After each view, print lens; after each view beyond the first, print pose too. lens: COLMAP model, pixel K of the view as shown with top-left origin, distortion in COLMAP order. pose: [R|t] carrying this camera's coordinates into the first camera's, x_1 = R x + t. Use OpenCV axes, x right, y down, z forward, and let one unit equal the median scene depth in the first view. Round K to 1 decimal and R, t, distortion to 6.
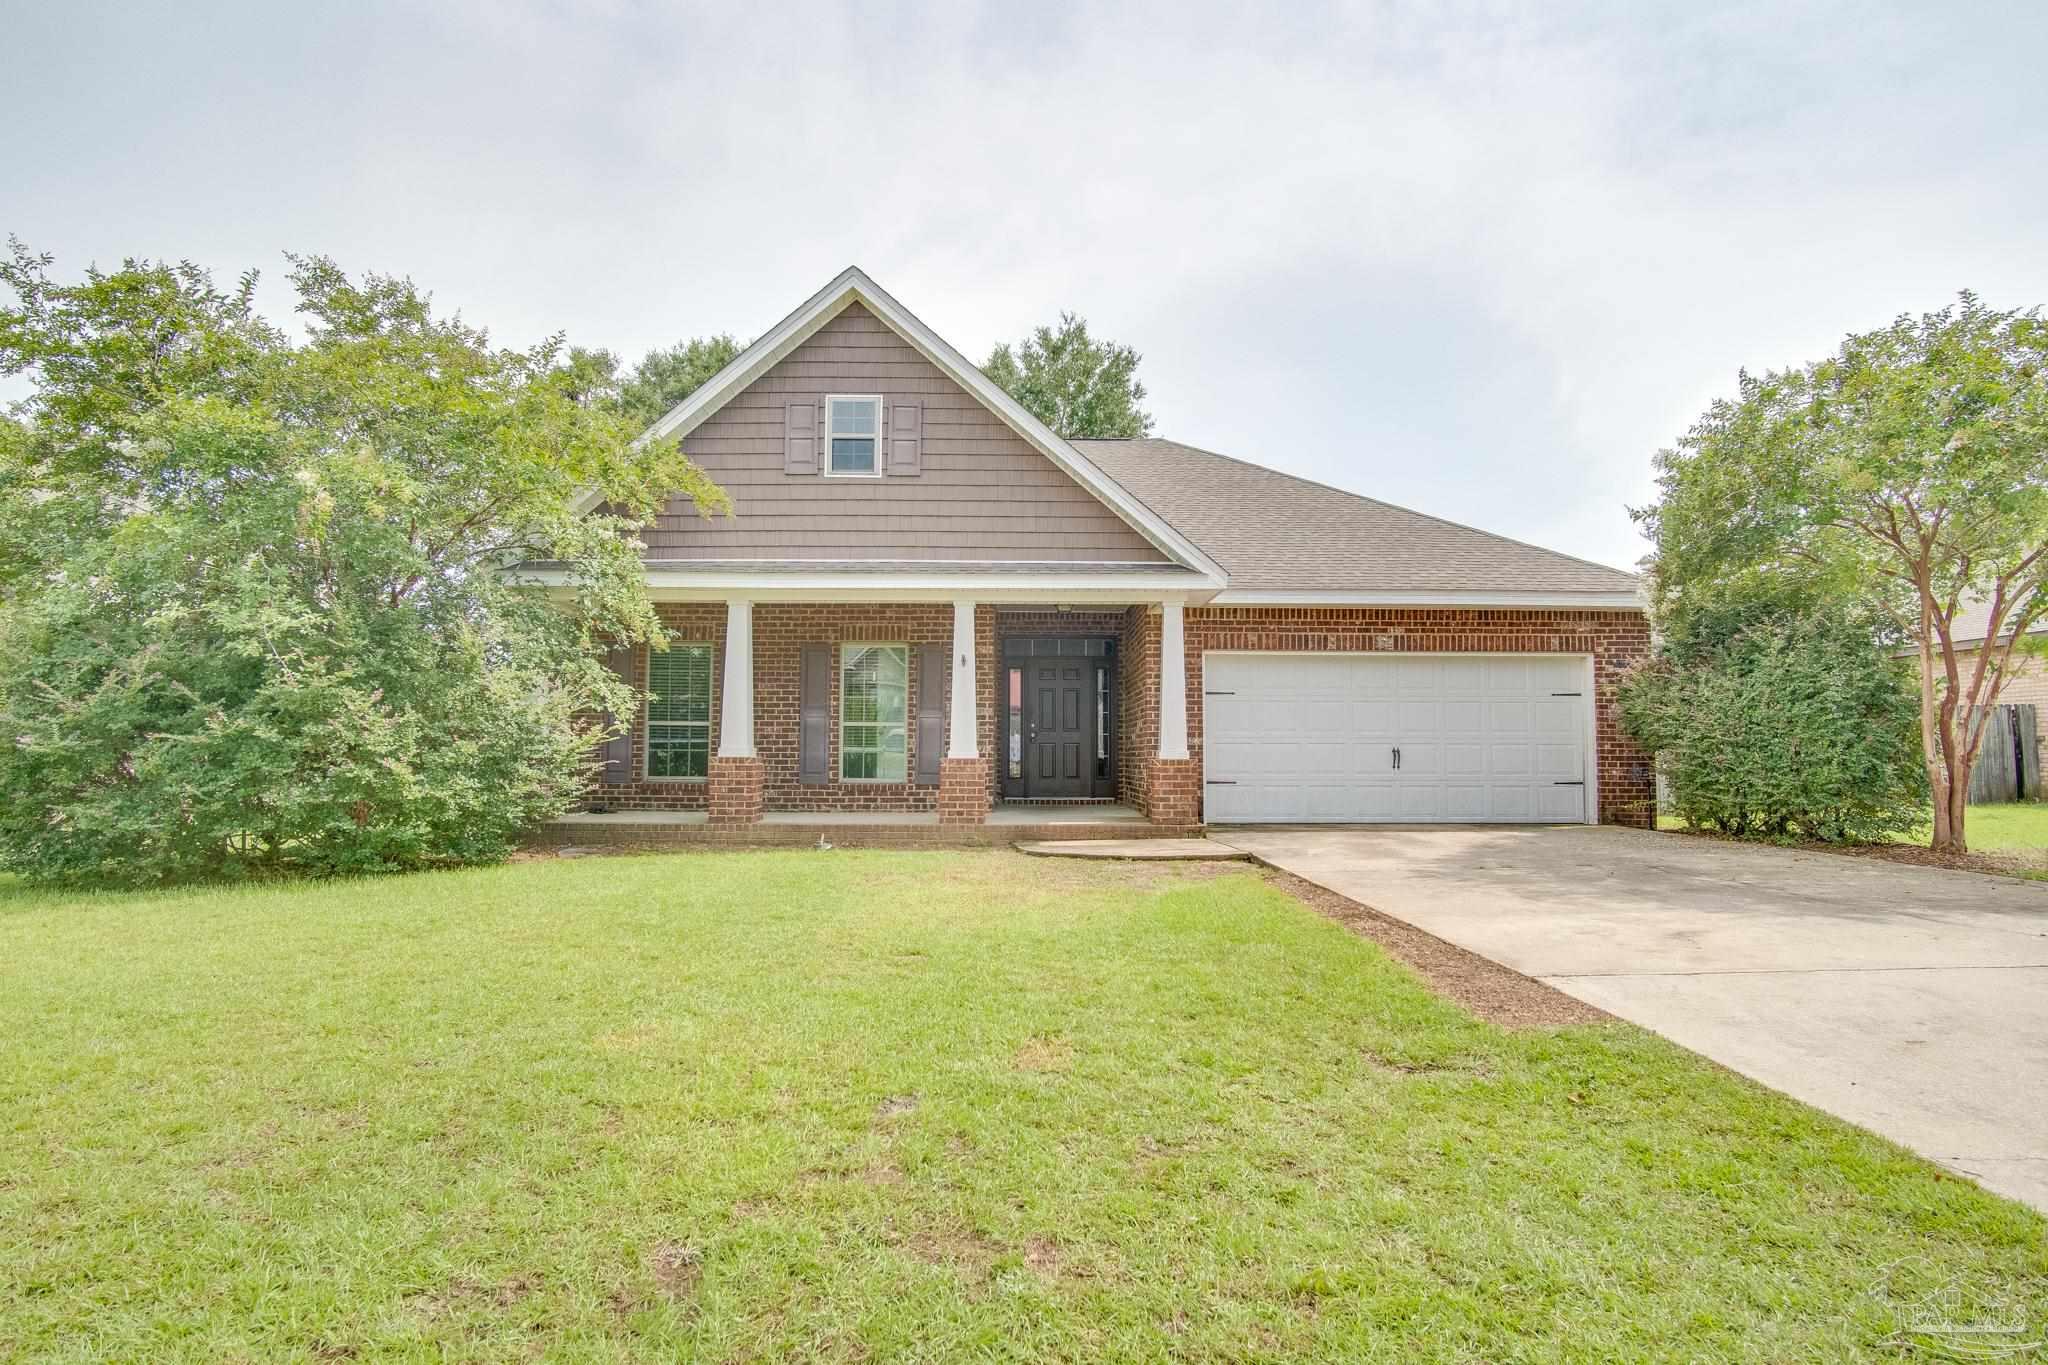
lens RADIAL K [[1096.5, 0, 1026.2], [0, 1096.5, 689.8], [0, 0, 1]] dist [-0.036452, 0.011295]
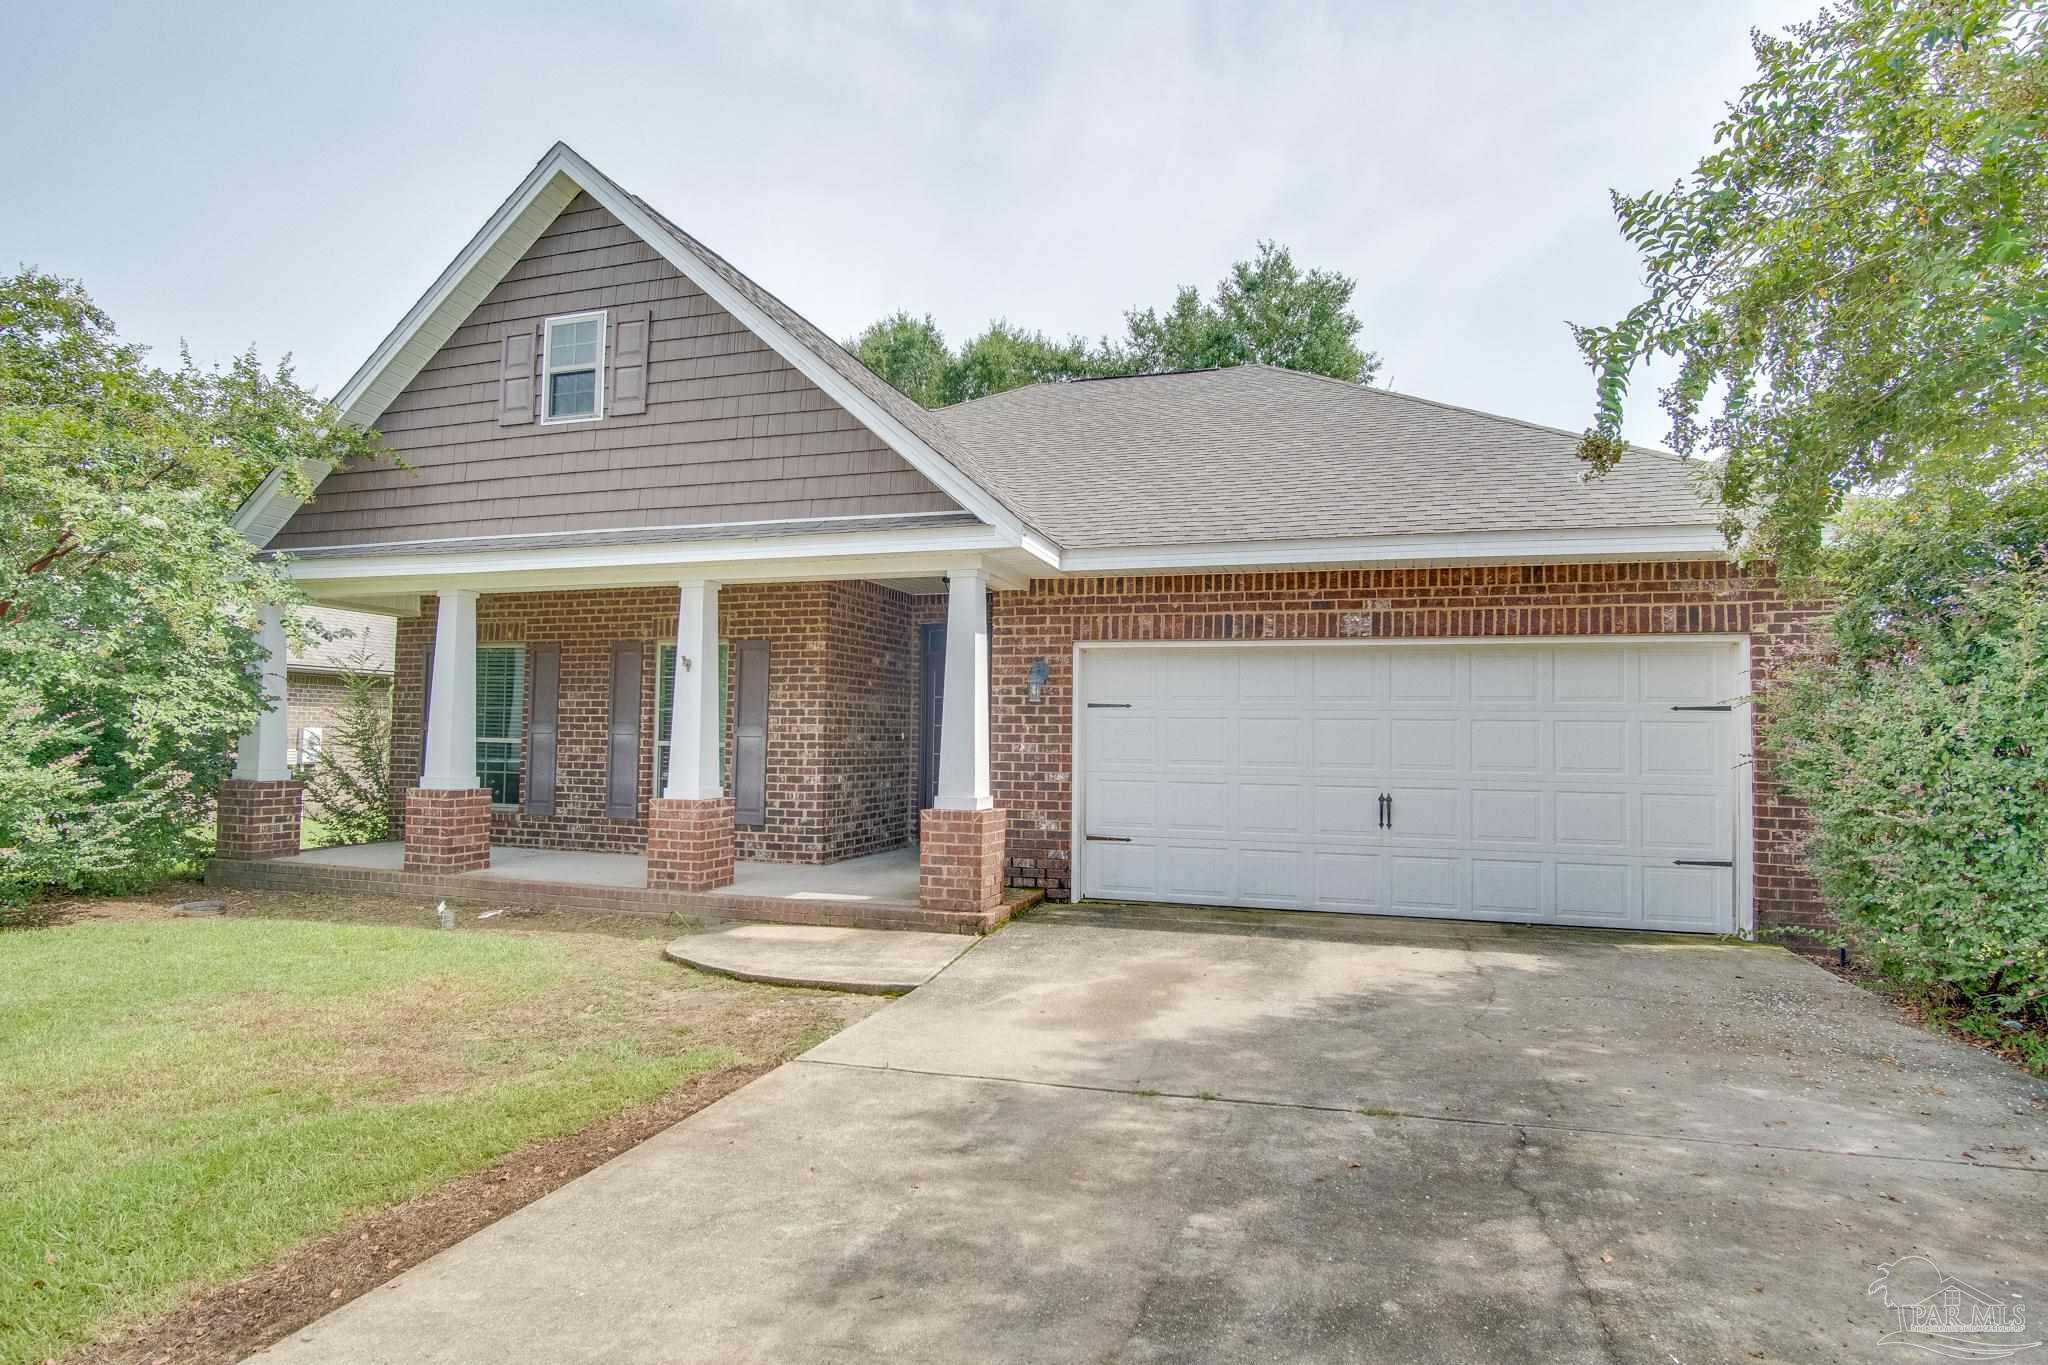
lens RADIAL K [[1096.5, 0, 1026.2], [0, 1096.5, 689.8], [0, 0, 1]] dist [-0.036452, 0.011295]
pose [[0.947886, -0.003509, -0.318592, 0.375723], [0.006828, 0.999933, 0.009300, -0.014257], [0.318538, -0.010991, 0.947846, 0.381416]]
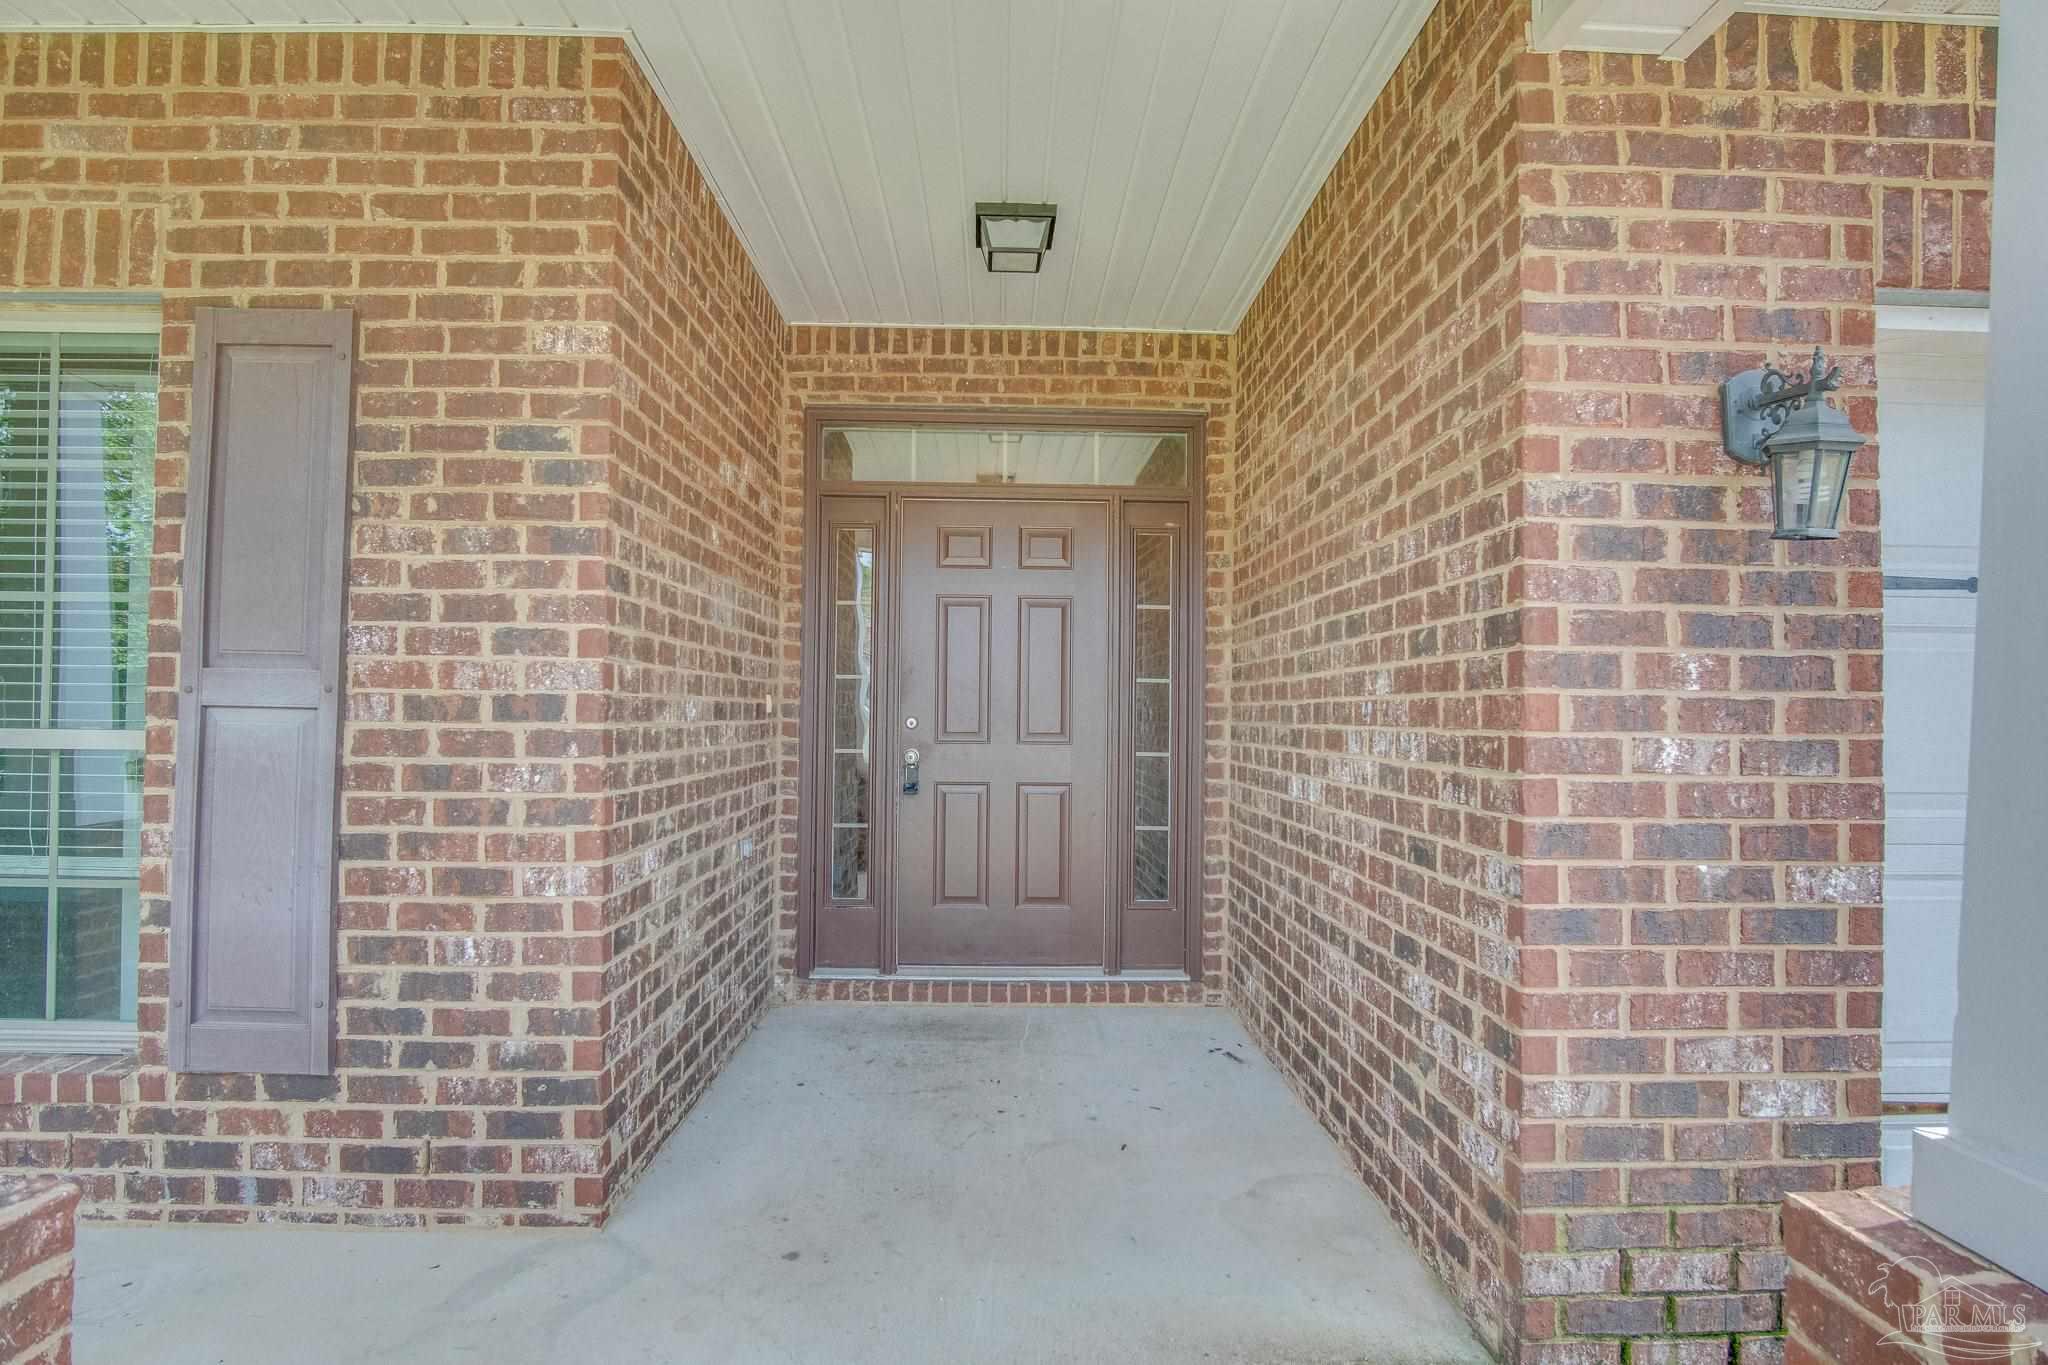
lens RADIAL K [[1096.5, 0, 1026.2], [0, 1096.5, 689.8], [0, 0, 1]] dist [-0.036452, 0.011295]
pose [[0.999893, 0.008869, 0.011596, 0.042868], [-0.009303, 0.999236, 0.037955, 0.016210], [-0.011250, -0.038059, 0.999212, 0.913832]]
